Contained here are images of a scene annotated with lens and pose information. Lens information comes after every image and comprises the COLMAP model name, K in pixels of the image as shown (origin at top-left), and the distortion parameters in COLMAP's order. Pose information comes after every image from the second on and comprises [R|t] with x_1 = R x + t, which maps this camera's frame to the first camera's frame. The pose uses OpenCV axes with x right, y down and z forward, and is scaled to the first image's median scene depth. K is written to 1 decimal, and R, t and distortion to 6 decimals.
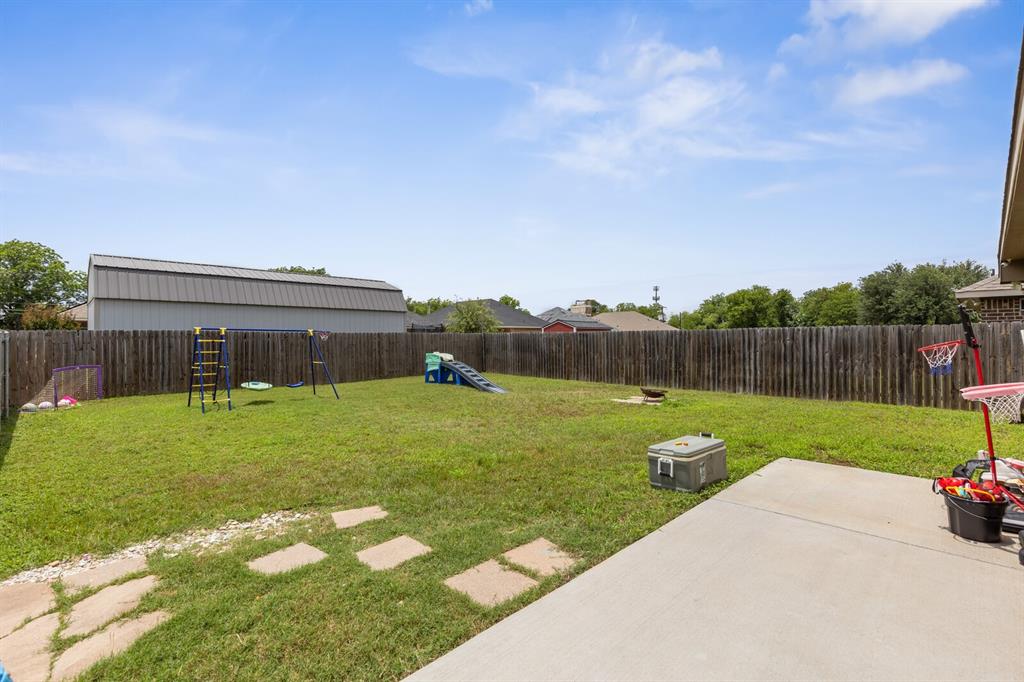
lens RADIAL K [[464.3, 0, 513.3], [0, 464.3, 339.9], [0, 0, 1]] dist [0.007986, -0.001477]
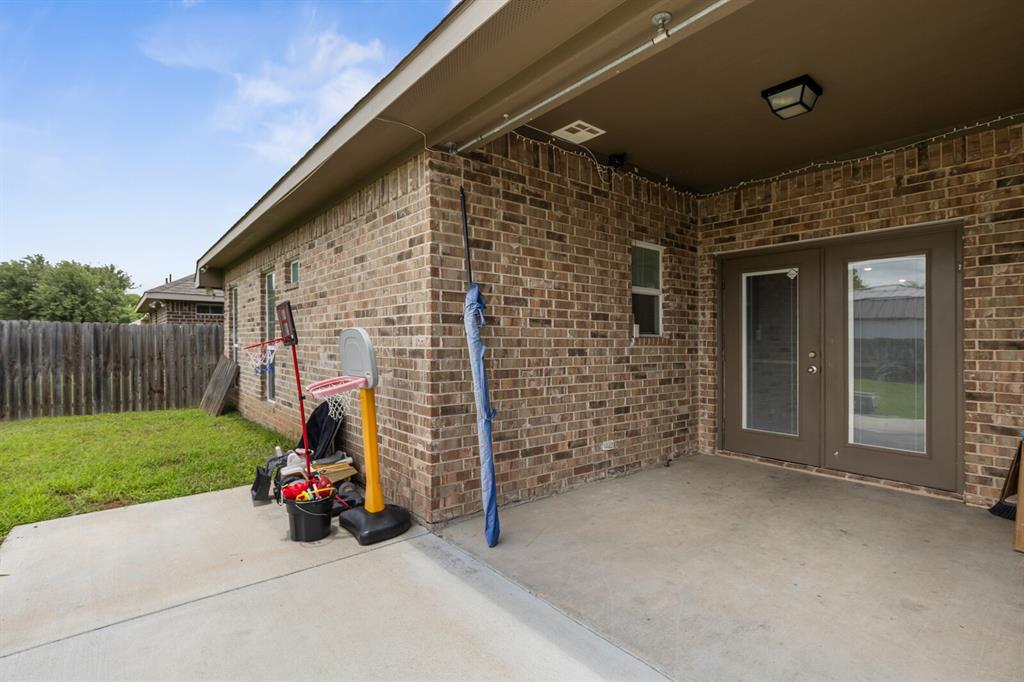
lens RADIAL K [[484.4, 0, 513.0], [0, 484.4, 342.1], [0, 0, 1]] dist [-0.003820, -0.000246]
pose [[0.097209, 0.002165, 0.995262, 0.002862], [-0.004013, 0.999990, -0.001784, 0.002974], [-0.995256, -0.003821, 0.097216, 0.129475]]
